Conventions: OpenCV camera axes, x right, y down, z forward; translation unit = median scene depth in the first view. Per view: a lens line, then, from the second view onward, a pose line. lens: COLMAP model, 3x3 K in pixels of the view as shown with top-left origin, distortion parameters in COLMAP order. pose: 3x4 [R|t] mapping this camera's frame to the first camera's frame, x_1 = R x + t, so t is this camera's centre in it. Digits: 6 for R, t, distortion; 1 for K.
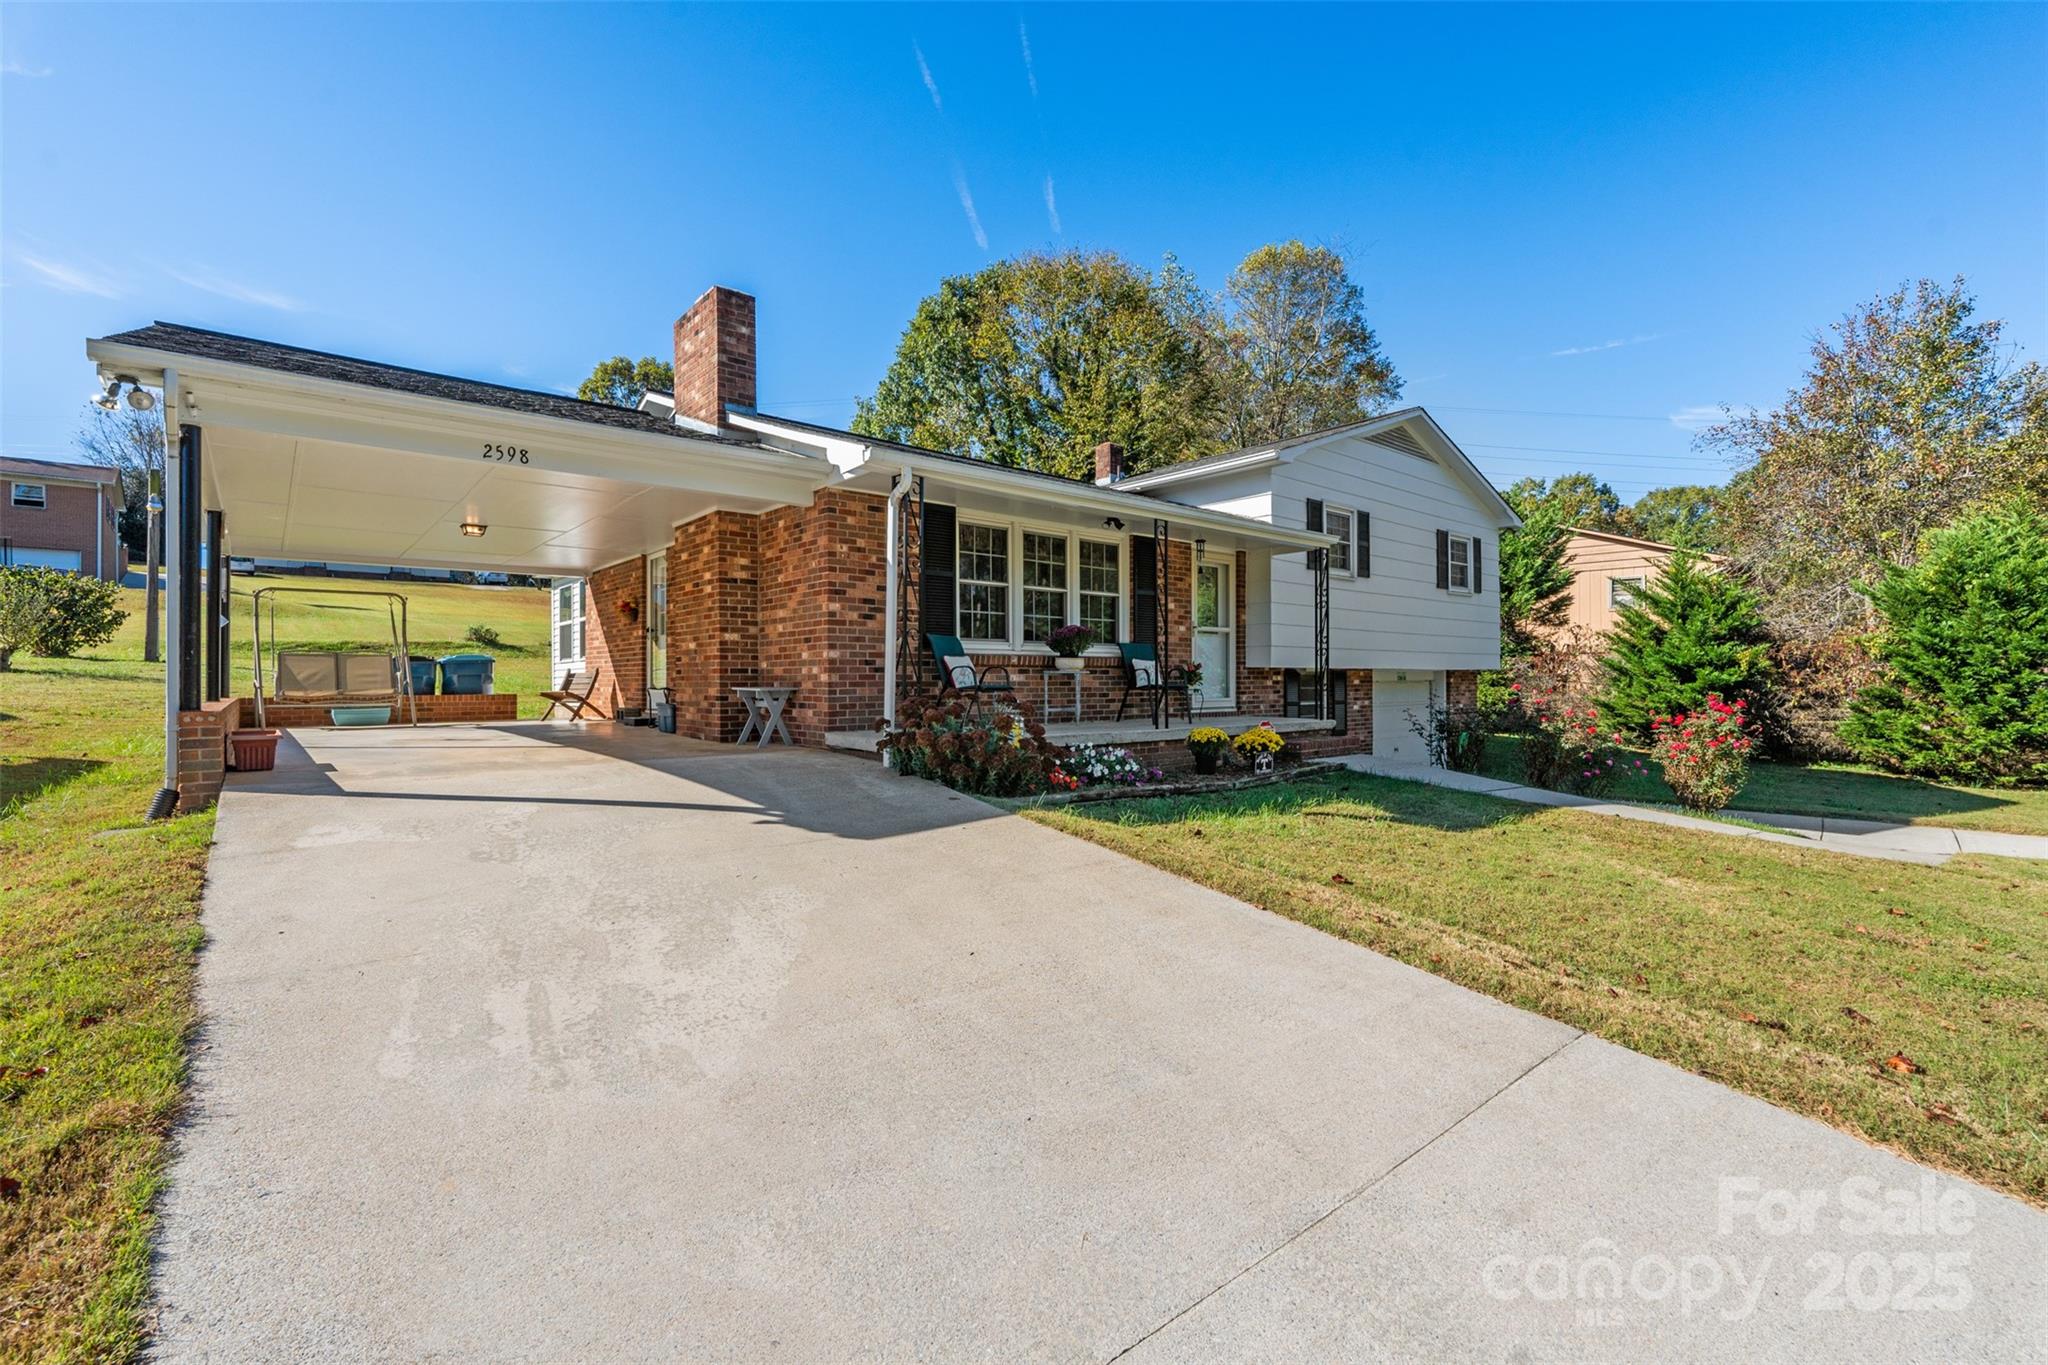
lens RADIAL K [[910.2, 0, 1021.3], [0, 910.2, 670.8], [0, 0, 1]] dist [-0.006490, -0.001303]
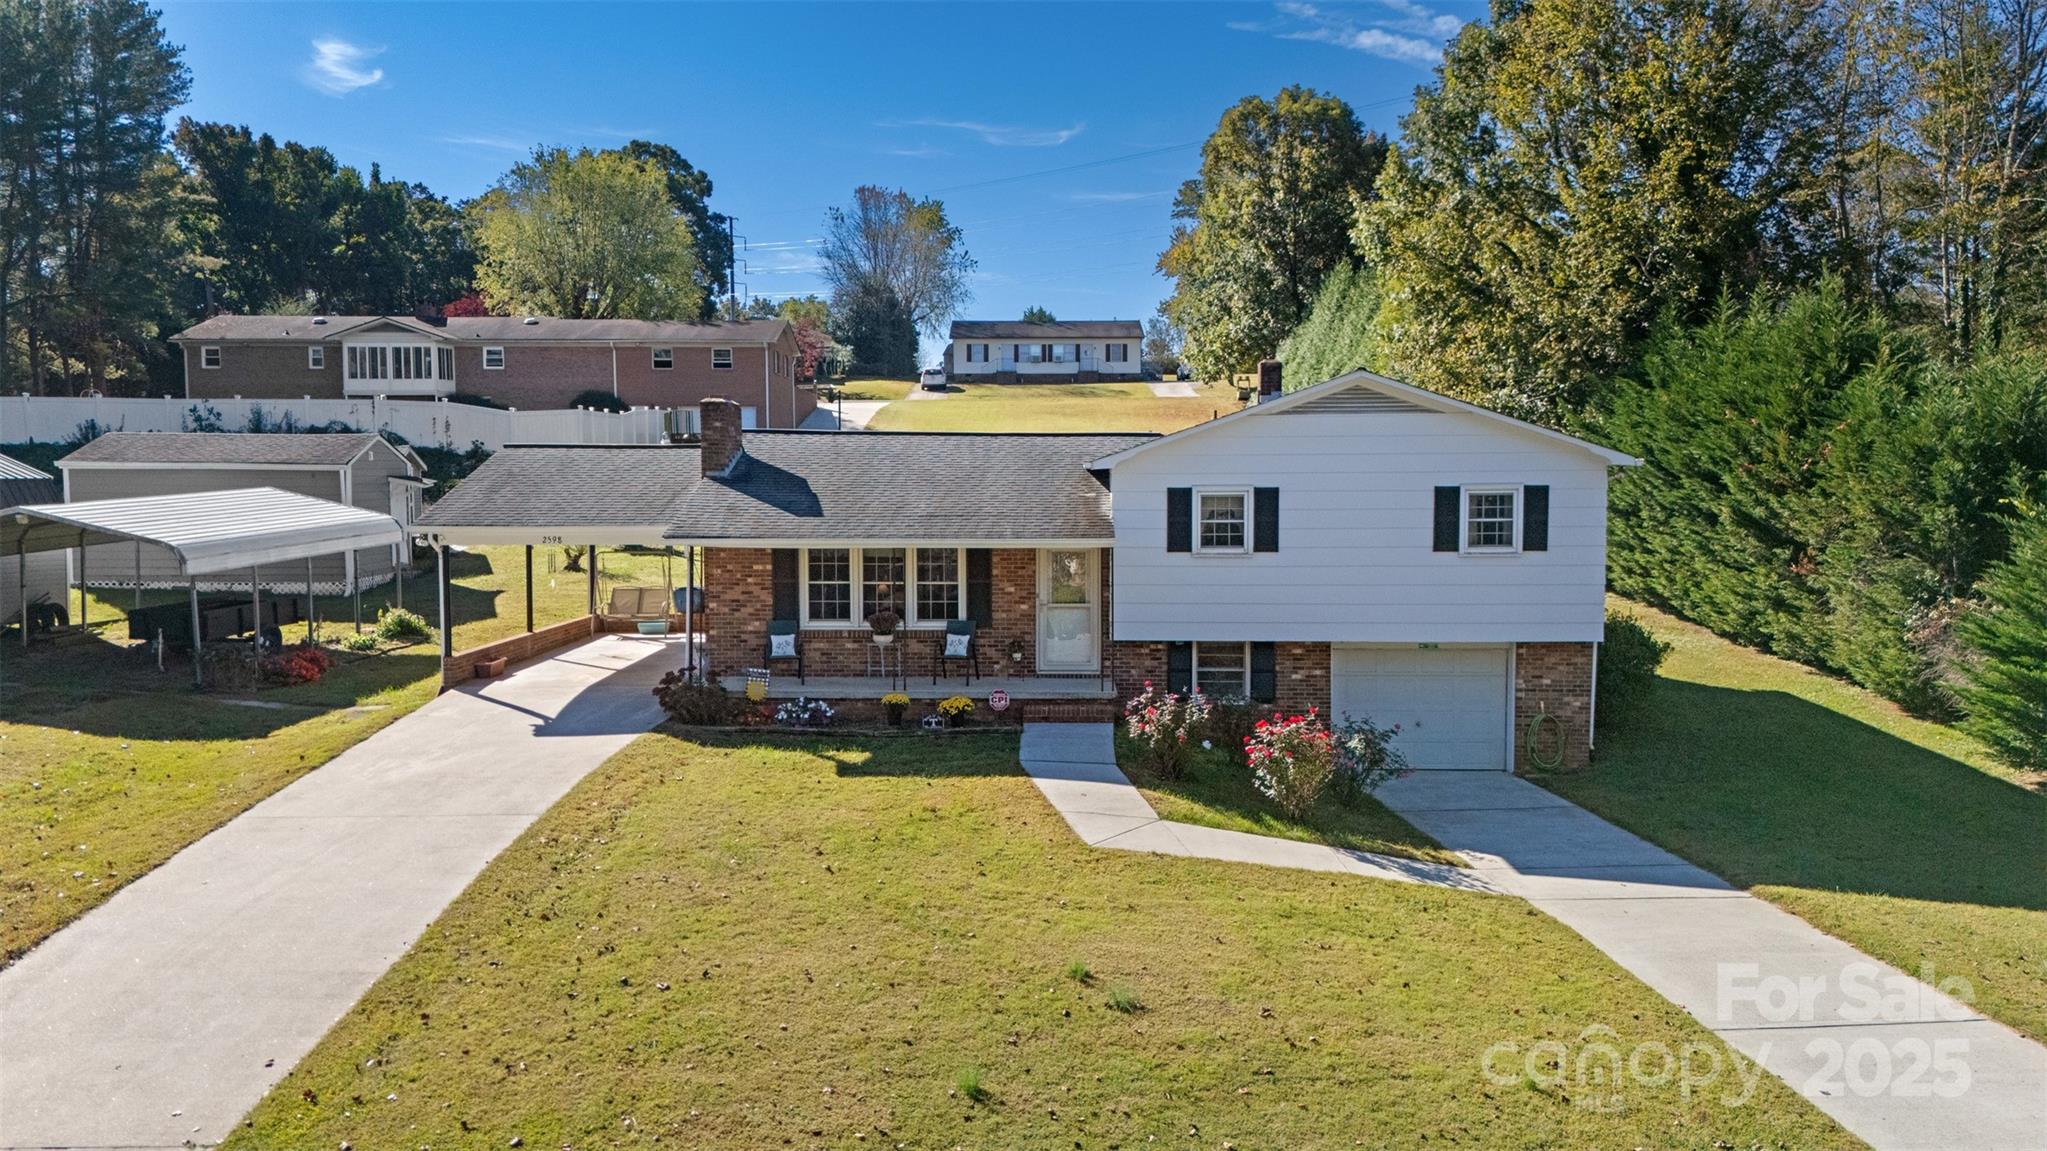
lens RADIAL K [[1489.0, 0, 956.8], [0, 1489.0, 585.7], [0, 0, 1]] dist [0.075644, -0.068093]
pose [[0.704866, 0.060218, -0.706779, 1.775842], [0.004353, 0.996004, 0.089201, -0.294412], [0.709327, -0.065952, 0.701788, -0.591971]]
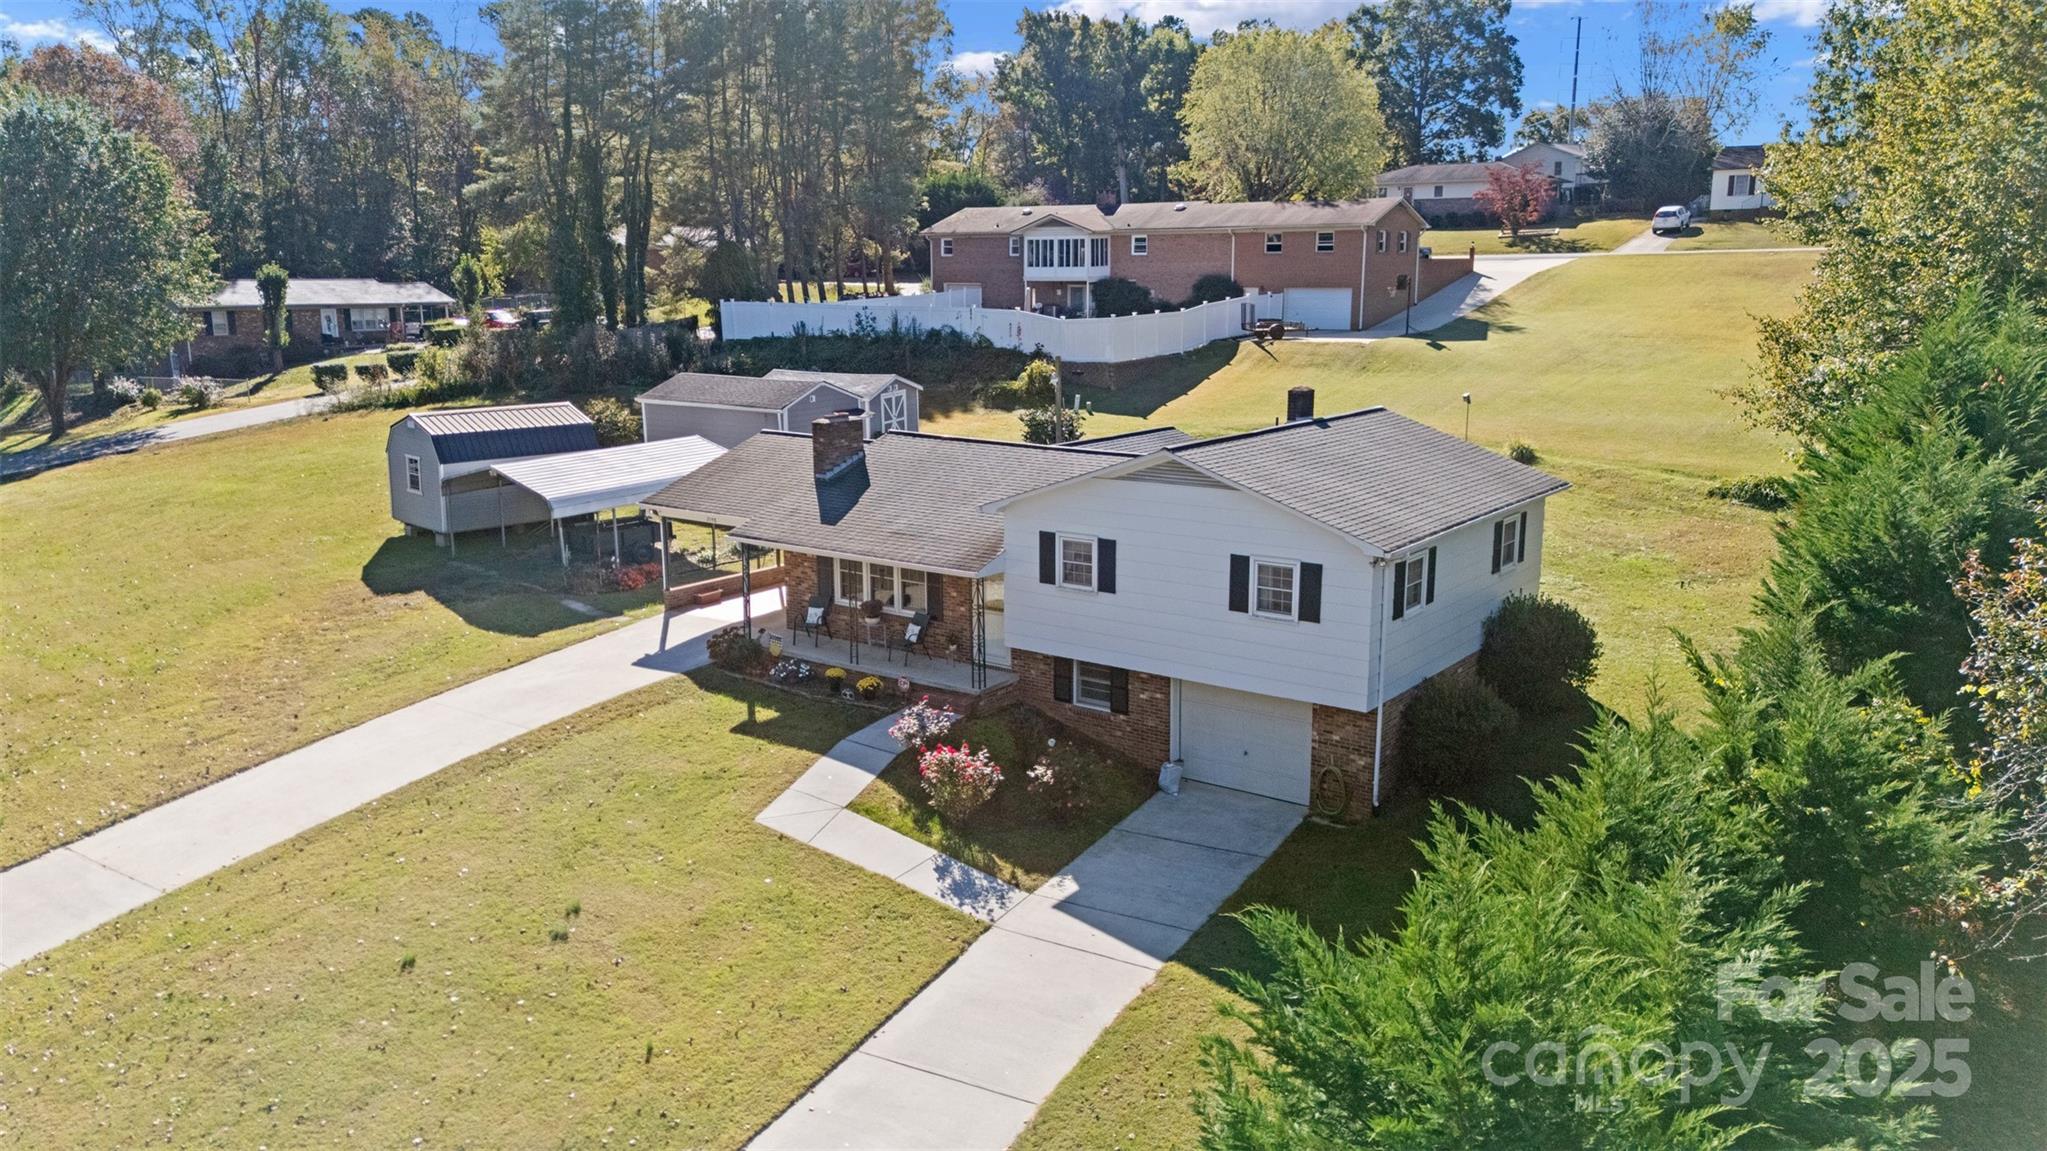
lens RADIAL K [[1489.0, 0, 1033.5], [0, 1489.0, 566.1], [0, 0, 1]] dist [0.075644, -0.068093]
pose [[0.185969, 0.208457, -0.960188, 3.048111], [0.018849, 0.976299, 0.215605, -0.770780], [0.982375, -0.058195, 0.177632, 0.739925]]
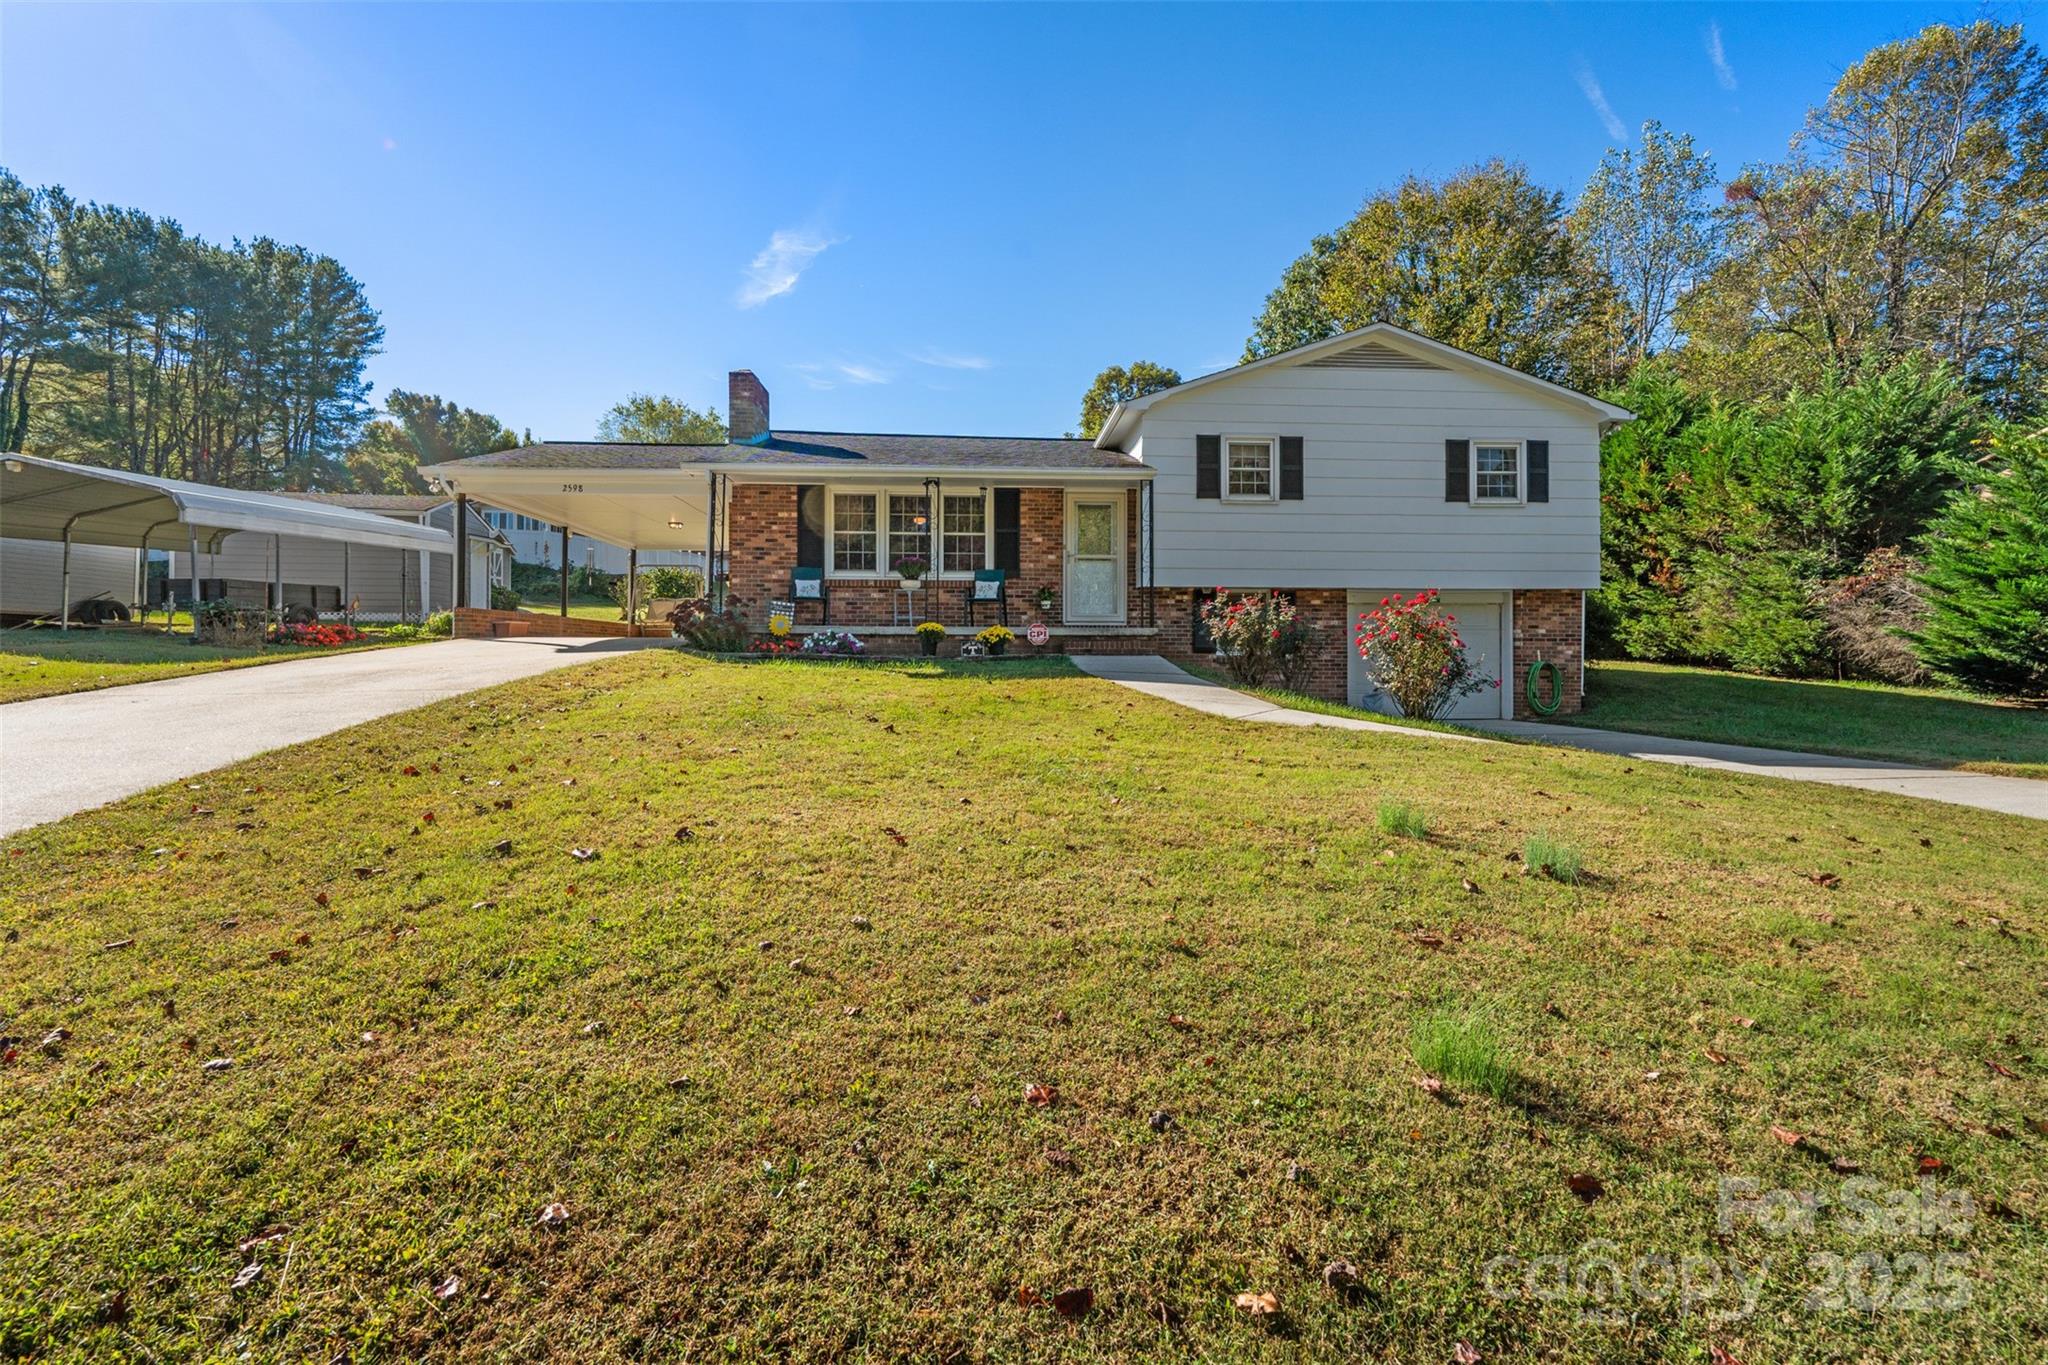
lens RADIAL K [[910.2, 0, 976.4], [0, 910.2, 655.1], [0, 0, 1]] dist [-0.006490, -0.001303]
pose [[0.762121, 0.006443, -0.647403, 1.037903], [-0.001670, 0.999967, 0.007987, 0.091128], [0.647433, -0.005006, 0.762106, -0.047190]]
